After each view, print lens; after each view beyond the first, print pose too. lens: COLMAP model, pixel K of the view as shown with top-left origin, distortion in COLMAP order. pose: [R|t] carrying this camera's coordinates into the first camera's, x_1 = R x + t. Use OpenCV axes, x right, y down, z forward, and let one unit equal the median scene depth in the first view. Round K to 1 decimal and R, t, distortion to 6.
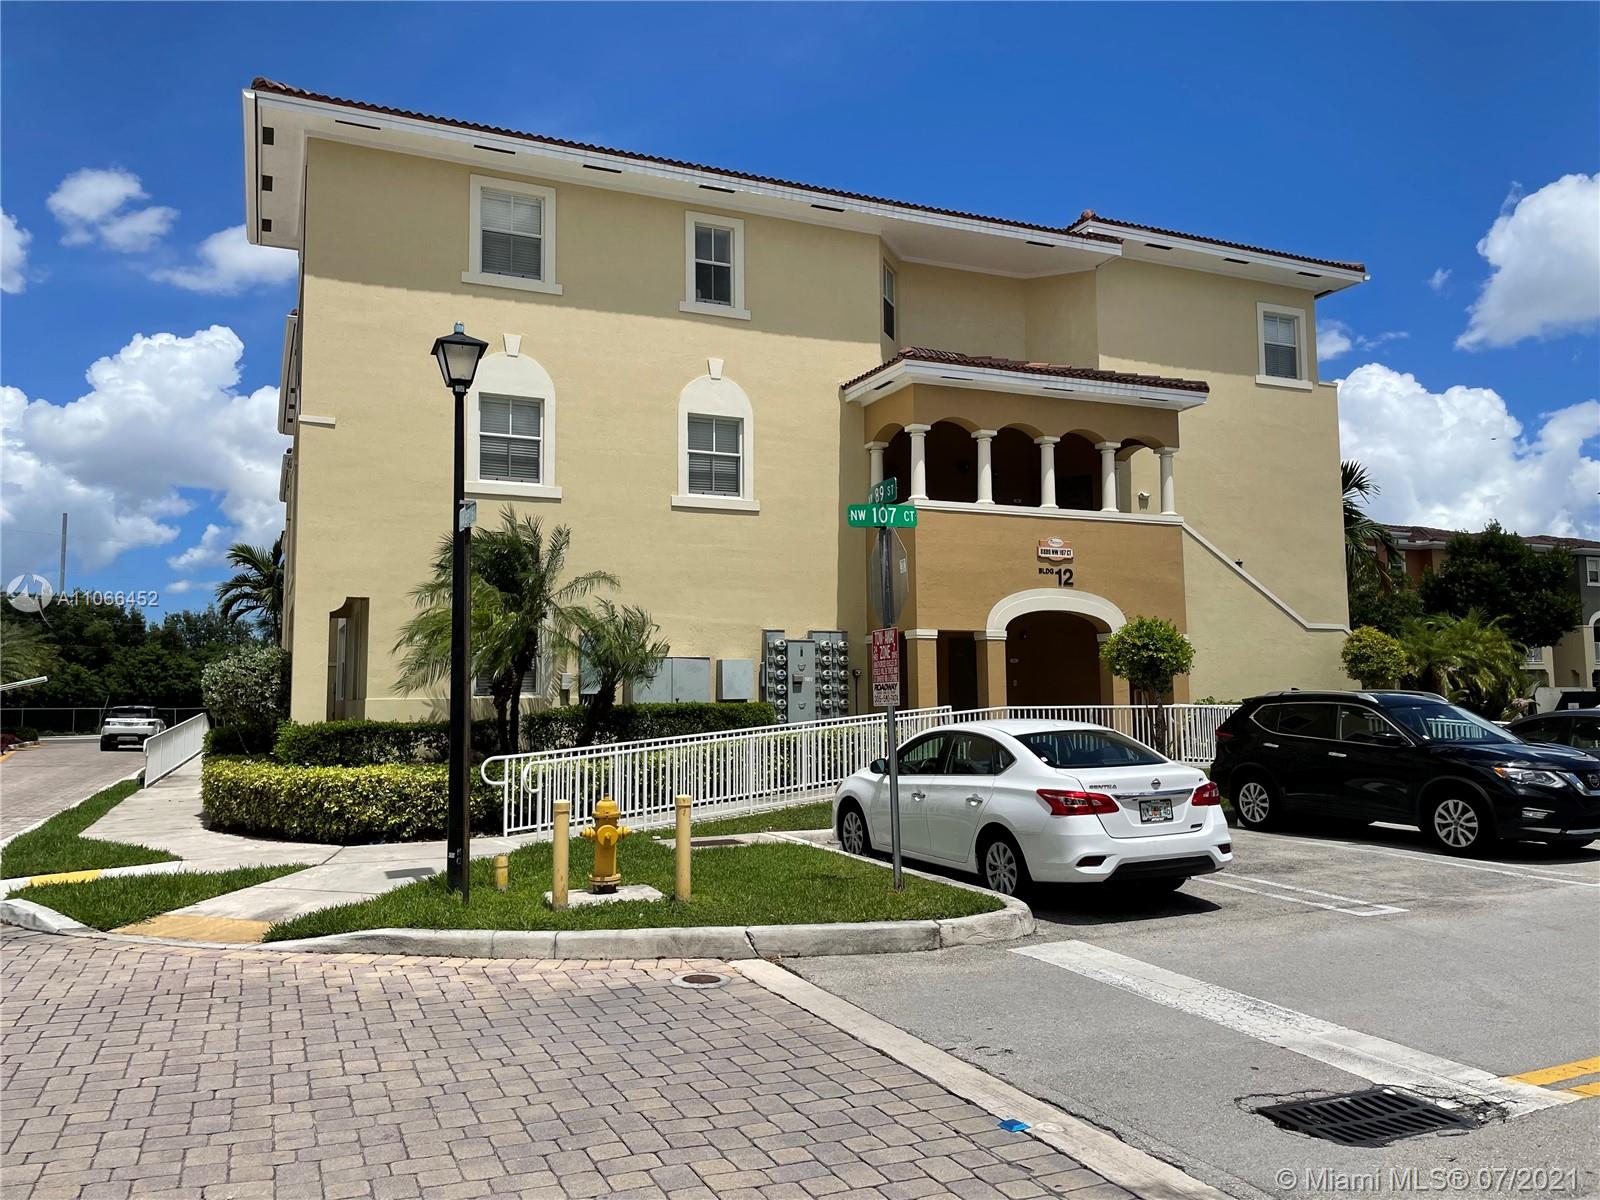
lens RADIAL K [[1197.6, 0, 800.0], [0, 1197.6, 600.0], [0, 0, 1]] dist [0.072004, -0.114217]
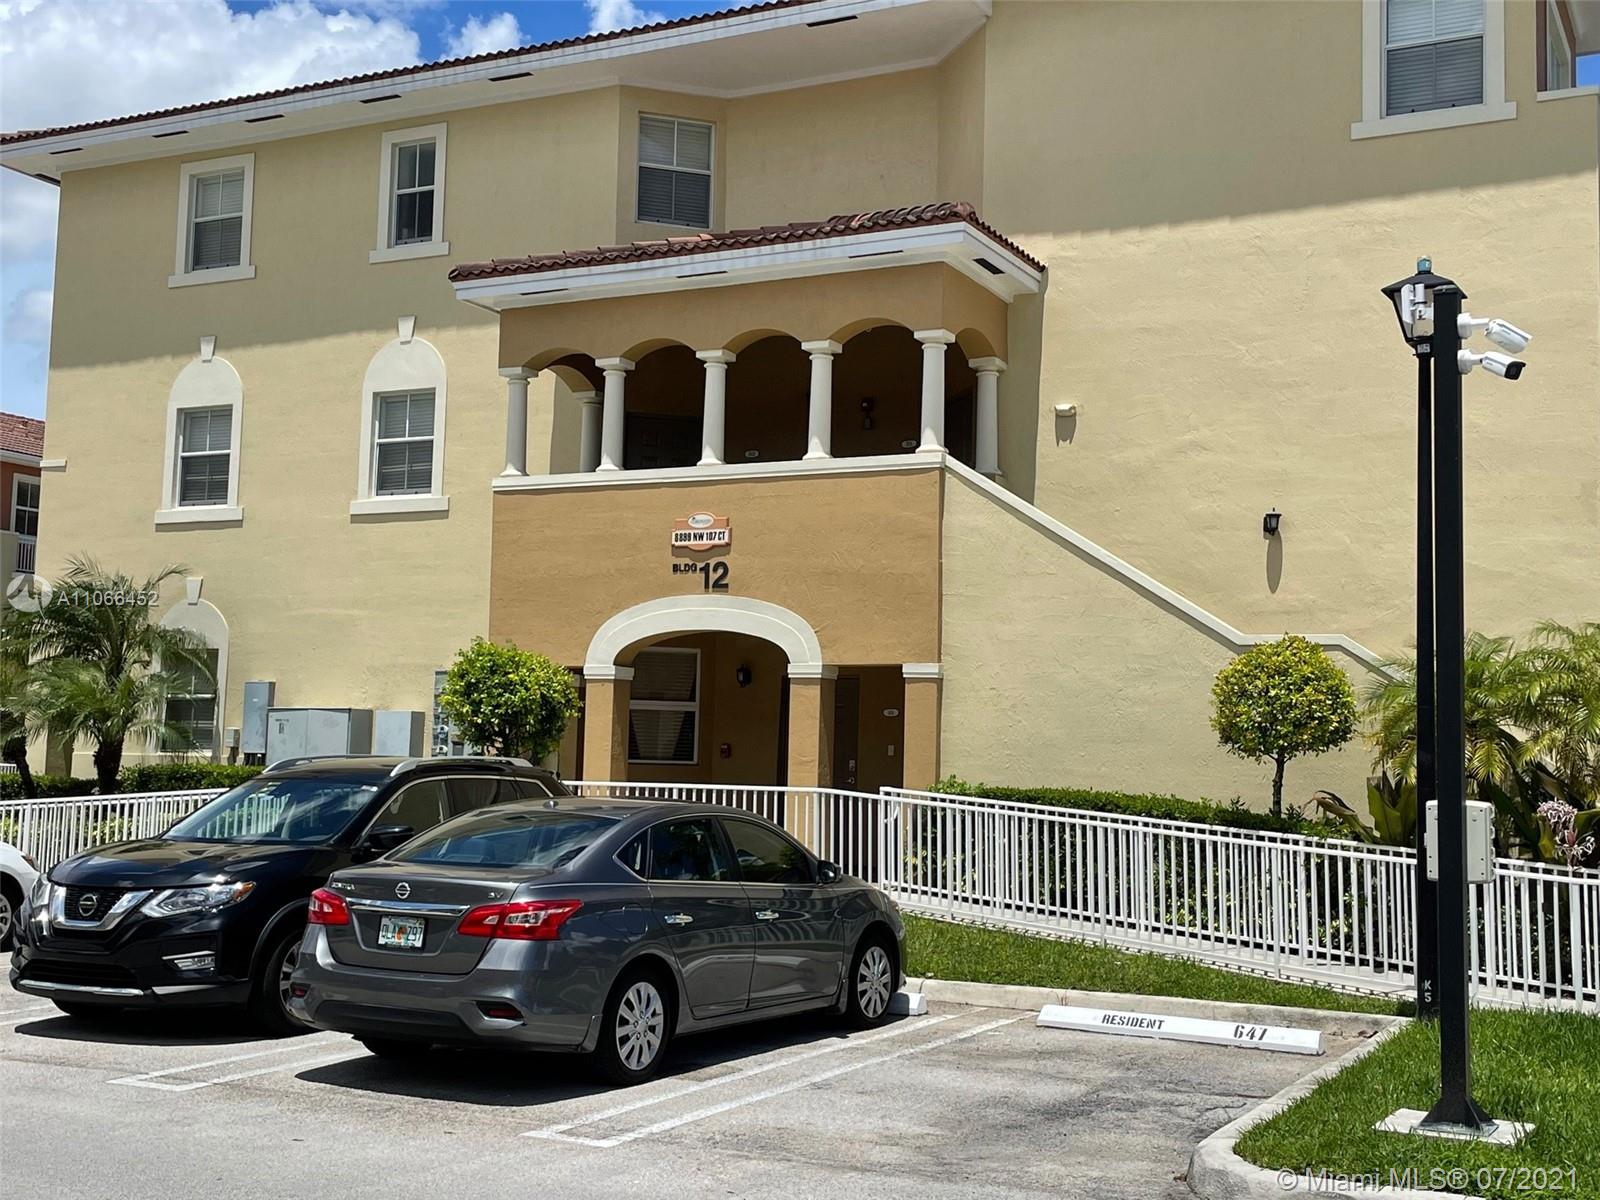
lens RADIAL K [[1810.2, 0, 800.0], [0, 1810.2, 600.0], [0, 0, 1]] dist [0.069016, -0.036757]
pose [[0.653916, -0.047325, -0.755086, 0.952256], [0.035810, 0.998859, -0.031591, 0.024311], [0.755720, -0.006381, 0.654864, 0.429791]]
